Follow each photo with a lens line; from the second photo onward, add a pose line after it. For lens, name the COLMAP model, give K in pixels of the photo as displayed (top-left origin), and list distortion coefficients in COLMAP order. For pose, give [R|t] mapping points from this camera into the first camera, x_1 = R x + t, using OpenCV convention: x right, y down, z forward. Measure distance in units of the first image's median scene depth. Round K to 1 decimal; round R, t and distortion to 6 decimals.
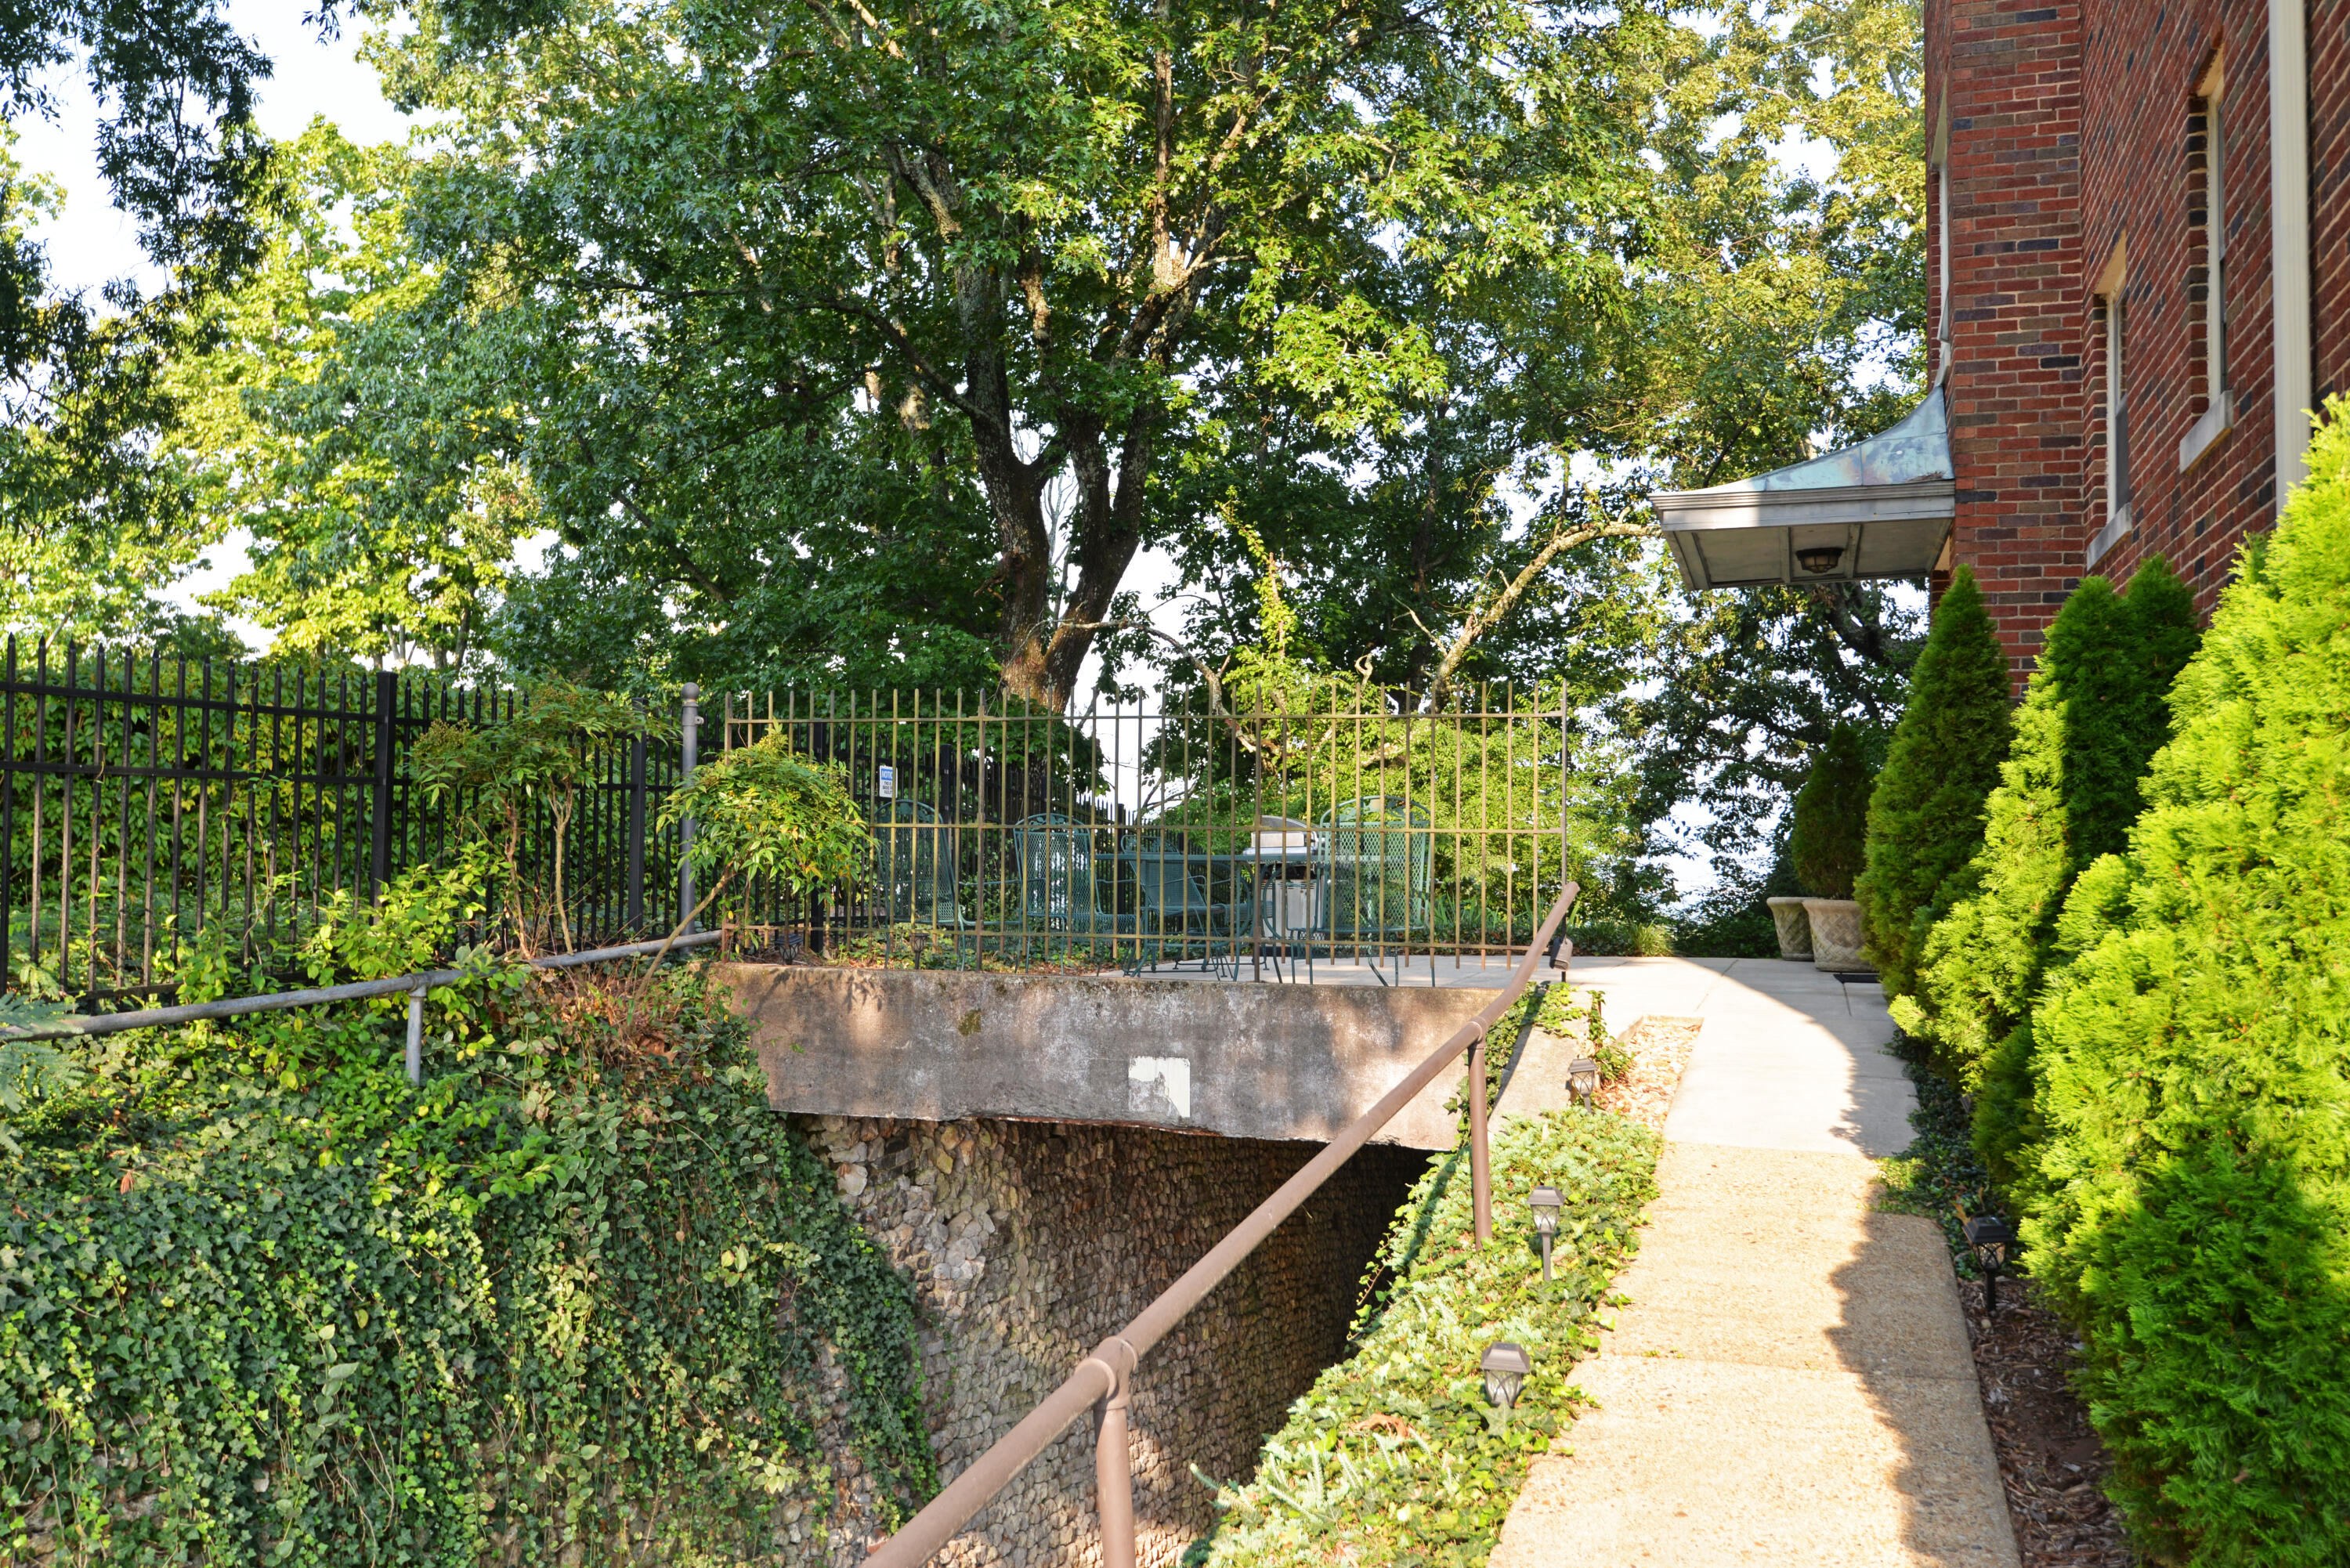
lens RADIAL K [[2032.0, 0, 1175.0], [0, 2032.0, 784.0], [0, 0, 1]] dist [0.007514, 0.000111]
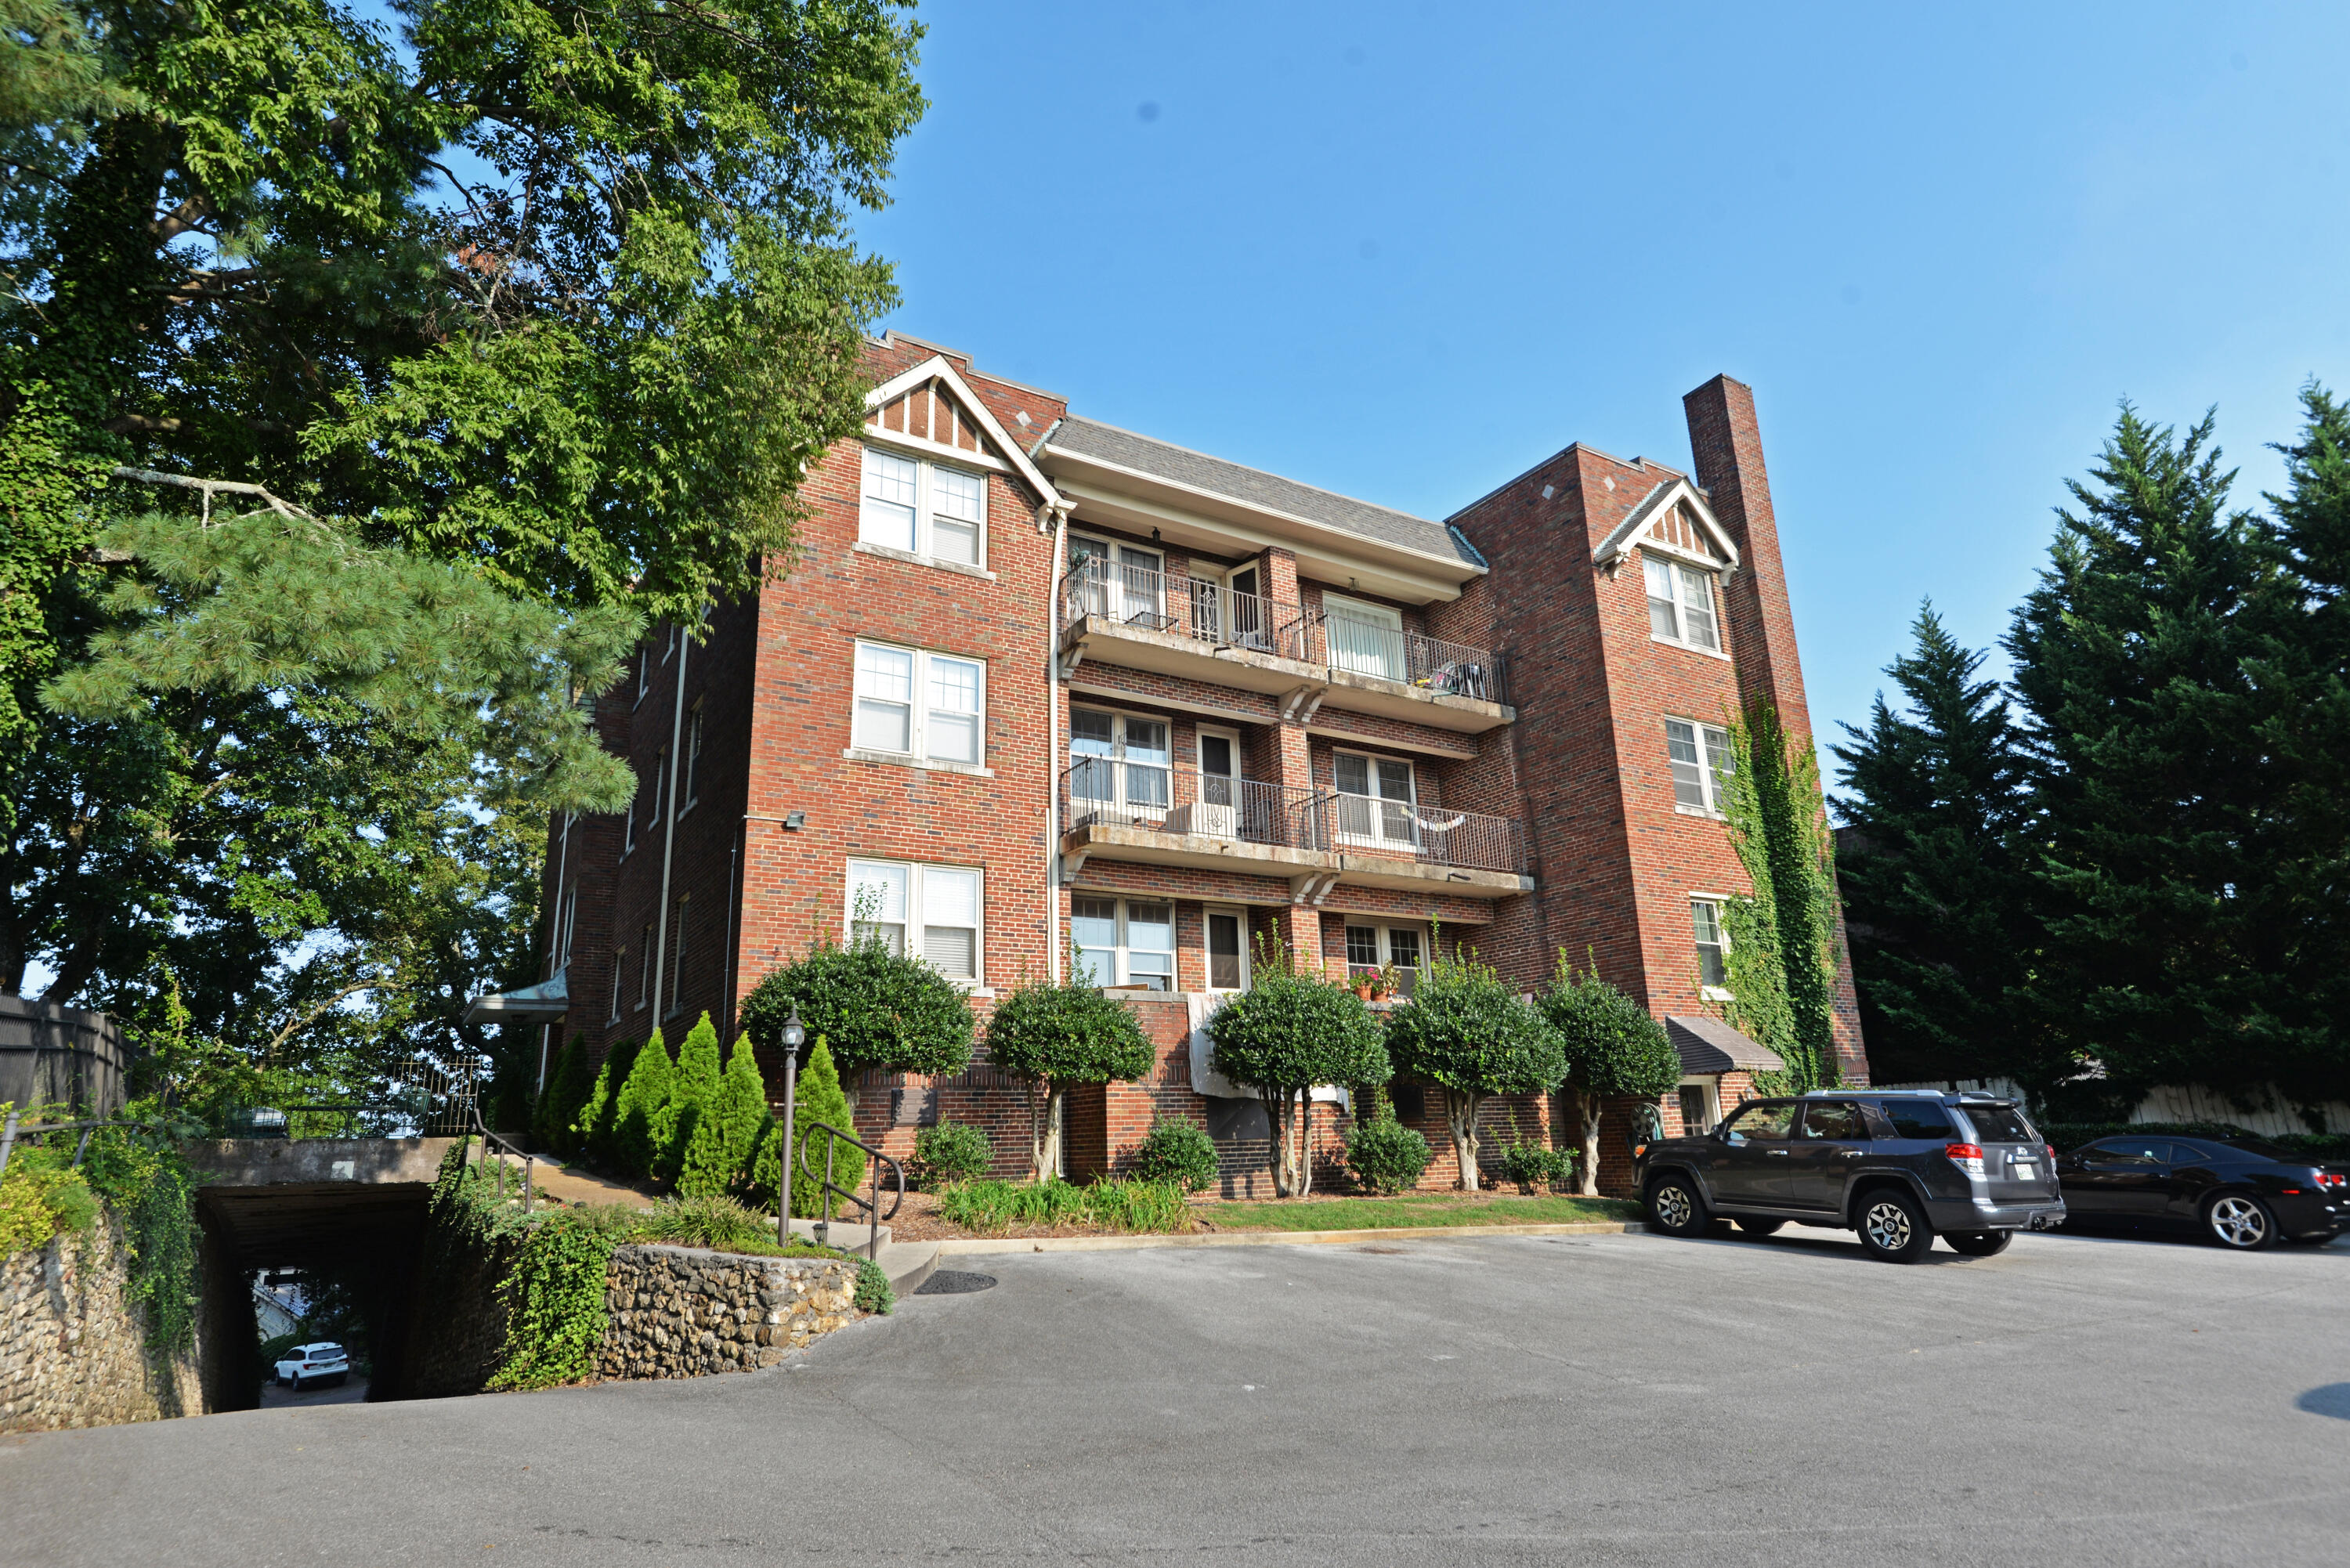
lens RADIAL K [[1215.7, 0, 1164.9], [0, 1215.7, 791.1], [0, 0, 1]] dist [-0.027868, 0.000100]
pose [[0.631893, 0.194825, 0.750169, -0.154991], [0.014186, 0.964822, -0.262521, 0.015907], [-0.774926, 0.176527, 0.606901, -0.288555]]
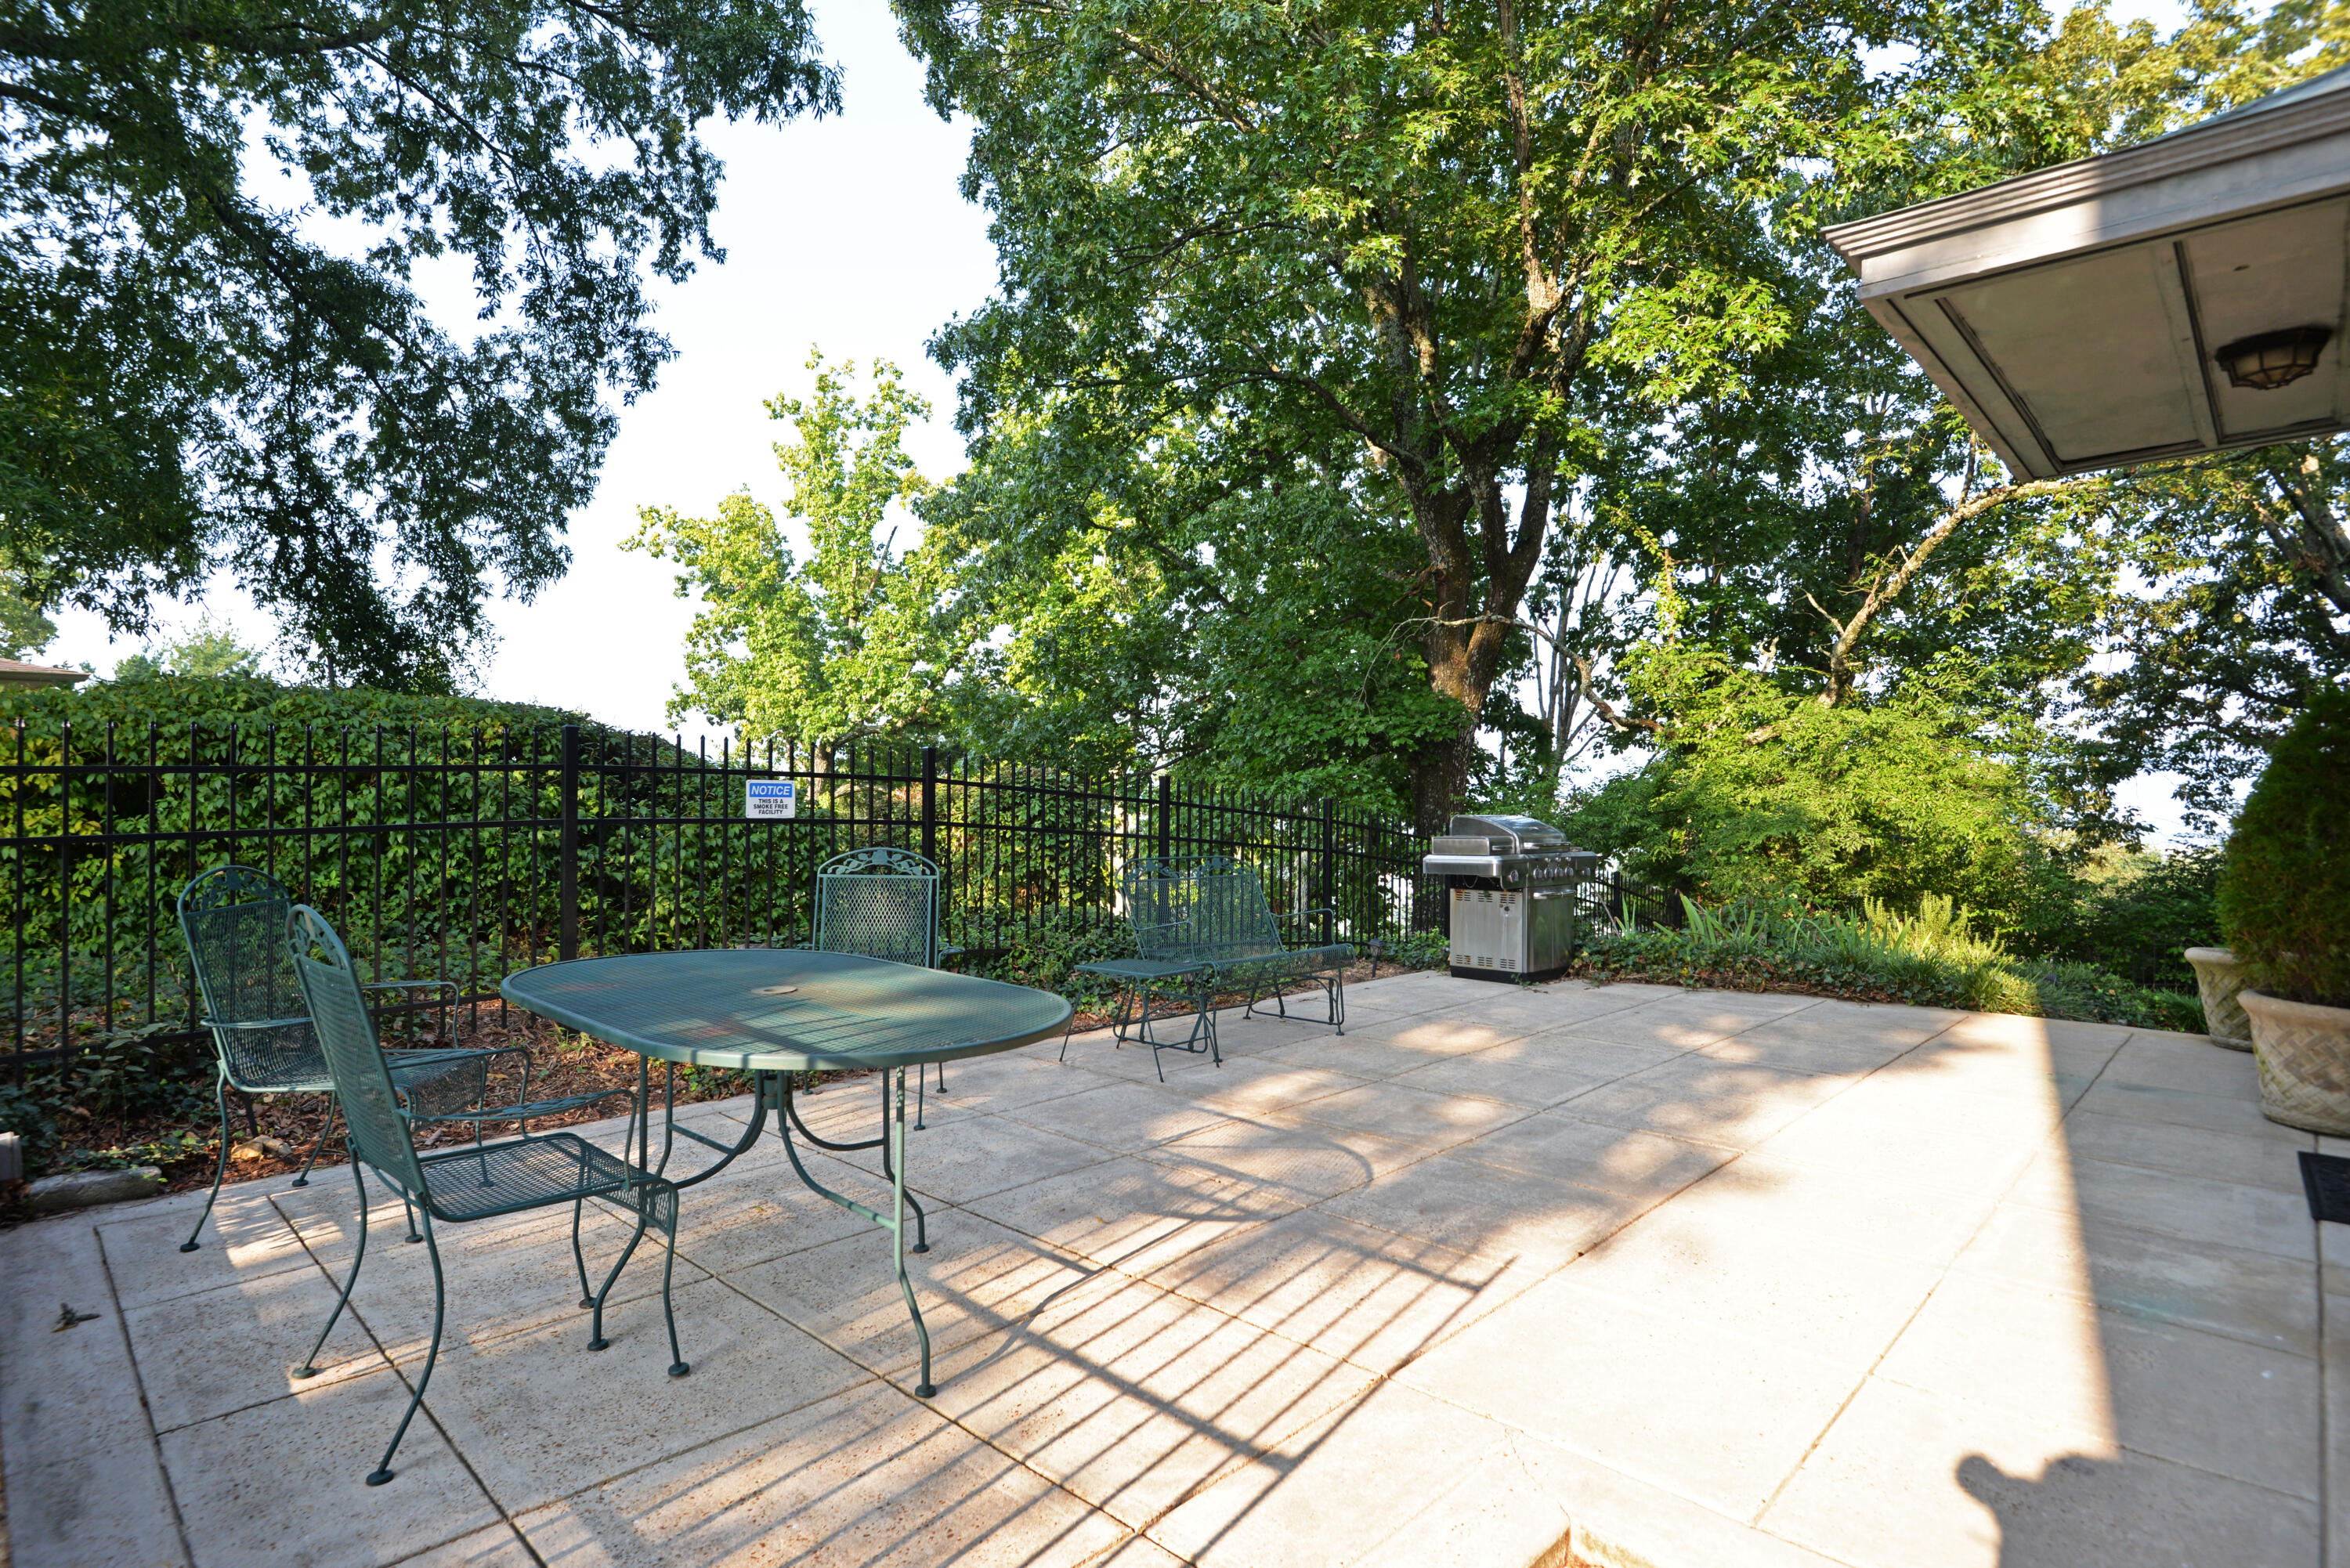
lens RADIAL K [[1215.7, 0, 1164.9], [0, 1215.7, 791.1], [0, 0, 1]] dist [-0.027868, 0.000100]
pose [[0.894363, 0.000979, -0.447341, 0.060148], [0.013794, 0.999462, 0.029765, -0.003288], [0.447129, -0.032792, 0.893868, 0.178156]]
